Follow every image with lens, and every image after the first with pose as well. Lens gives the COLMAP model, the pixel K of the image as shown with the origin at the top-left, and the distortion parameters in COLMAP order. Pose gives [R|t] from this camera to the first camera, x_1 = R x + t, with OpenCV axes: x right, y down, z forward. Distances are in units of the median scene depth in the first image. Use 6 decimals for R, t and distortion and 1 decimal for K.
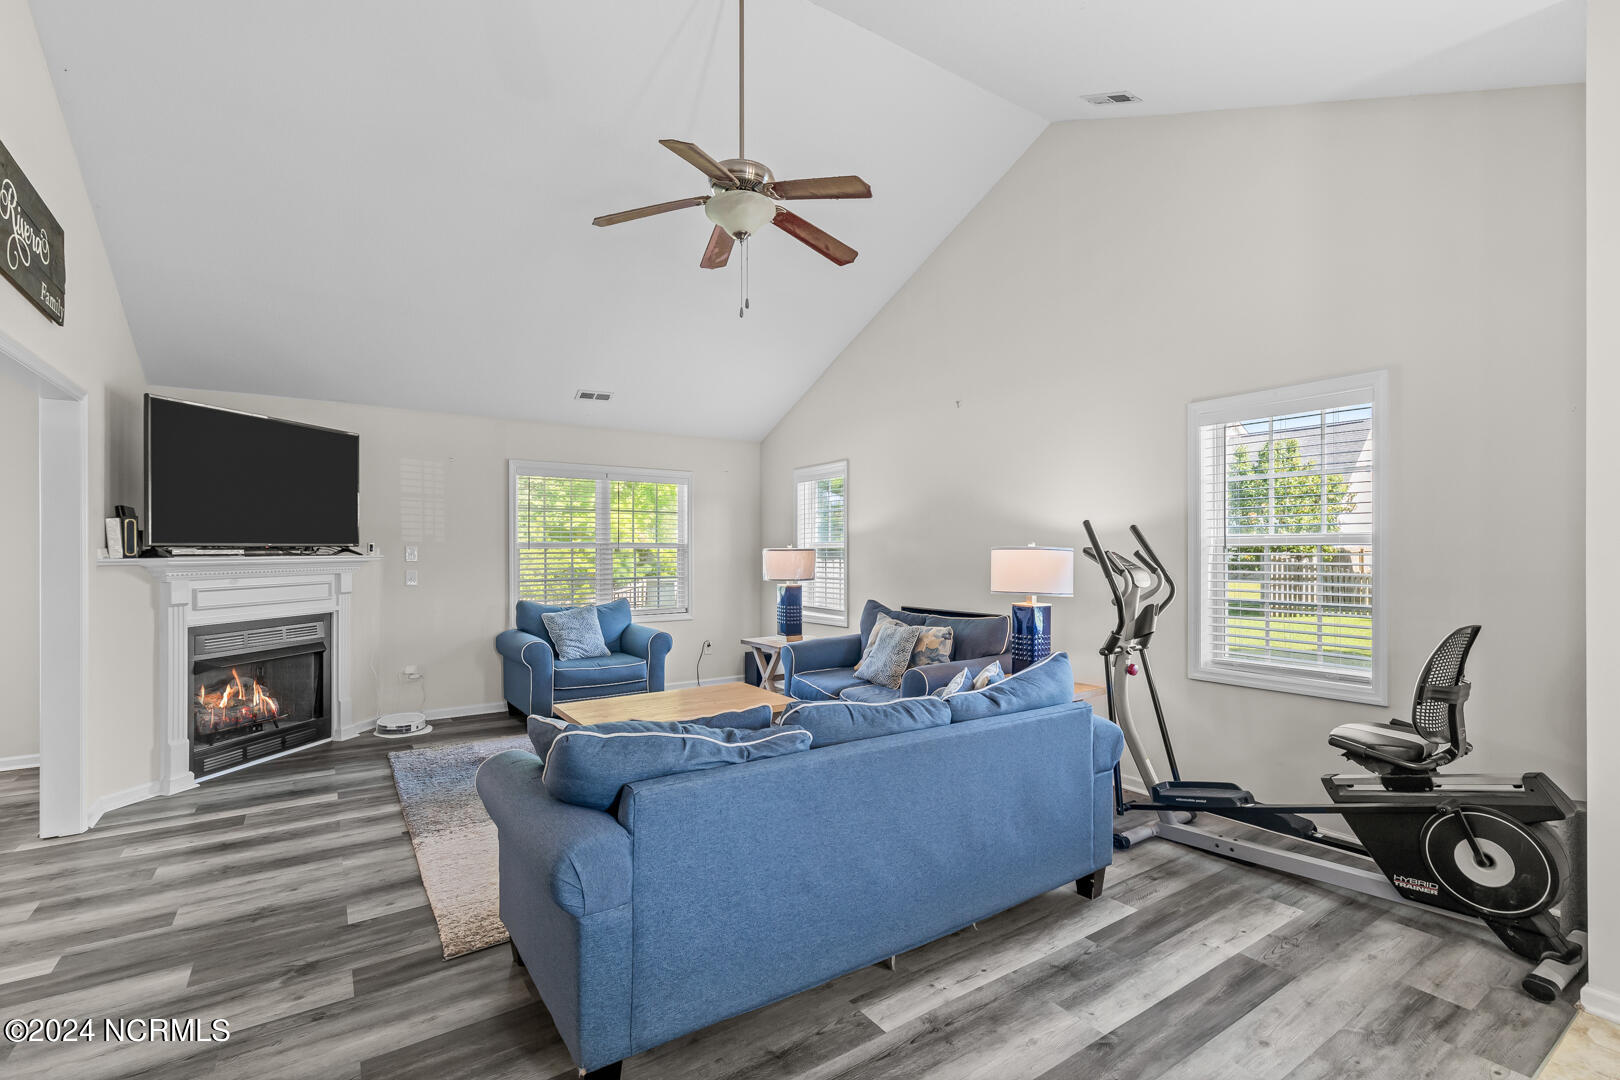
lens RADIAL K [[731.5, 0, 818.2], [0, 731.5, 543.9], [0, 0, 1]] dist [0.005129, -0.000721]
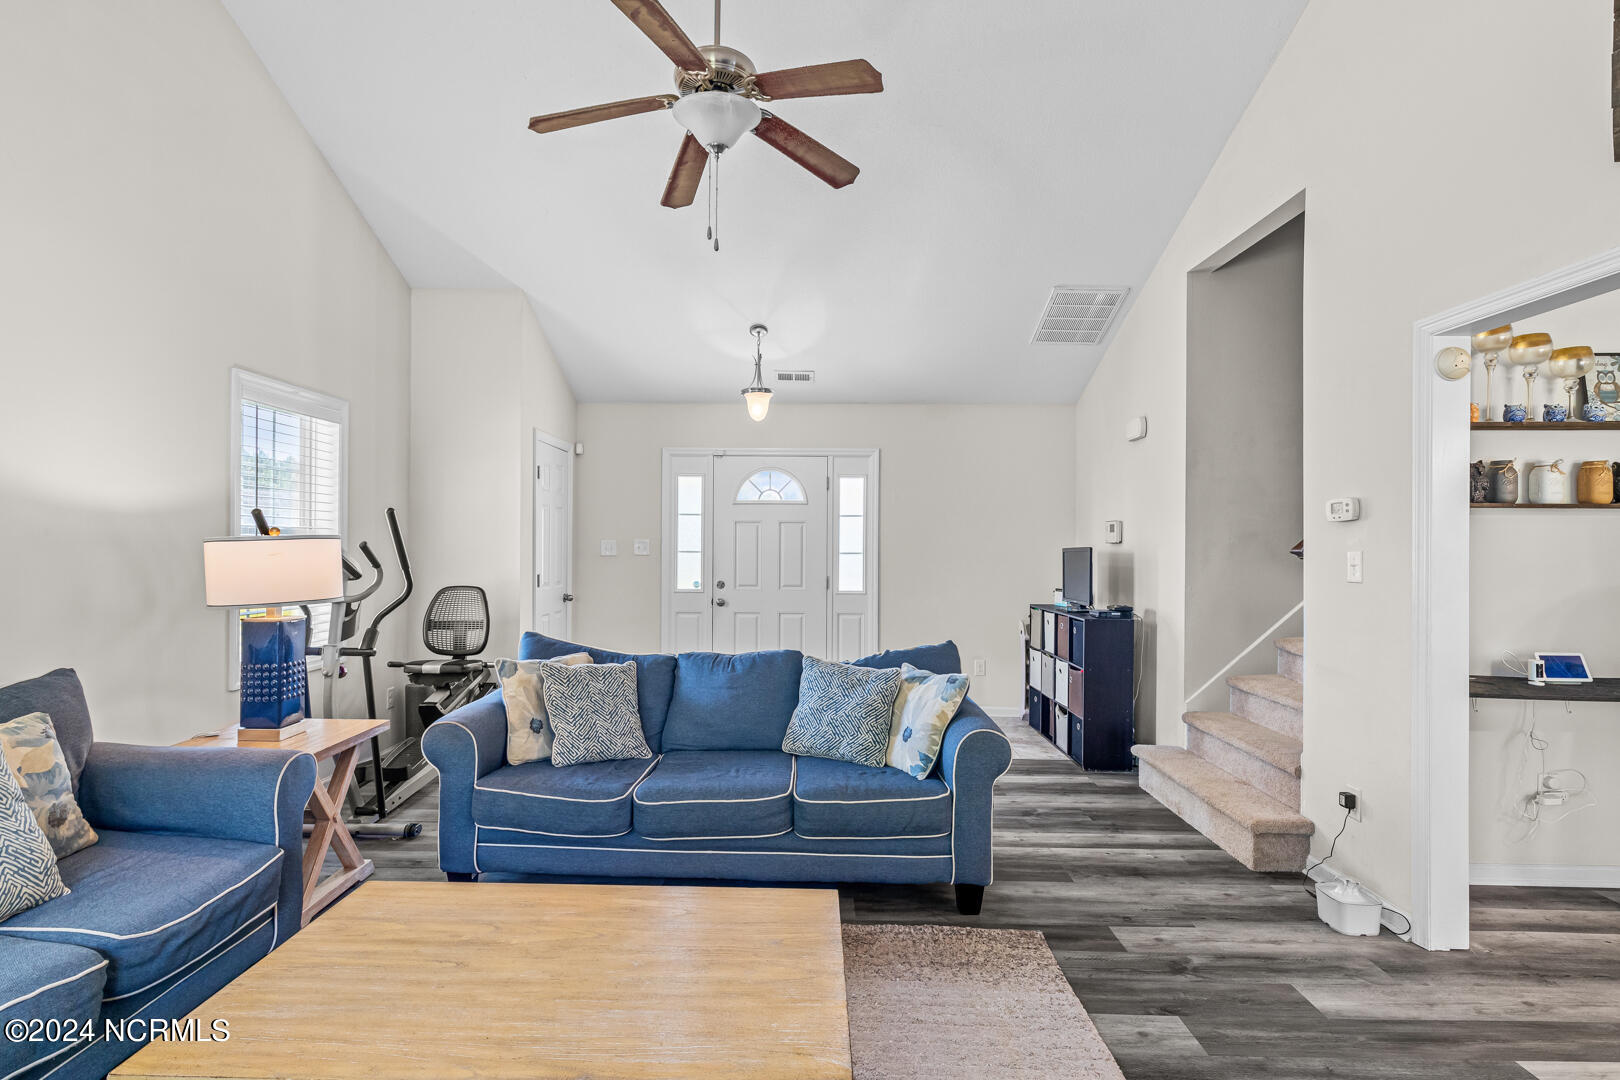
lens RADIAL K [[785.7, 0, 794.6], [0, 785.7, 545.5], [0, 0, 1]] dist [0.015553, -0.004326]
pose [[-0.811124, -0.002371, 0.584870, -0.498837], [-0.008954, 0.999925, -0.008365, 0.013402], [-0.584806, -0.012021, -0.811084, 1.203524]]
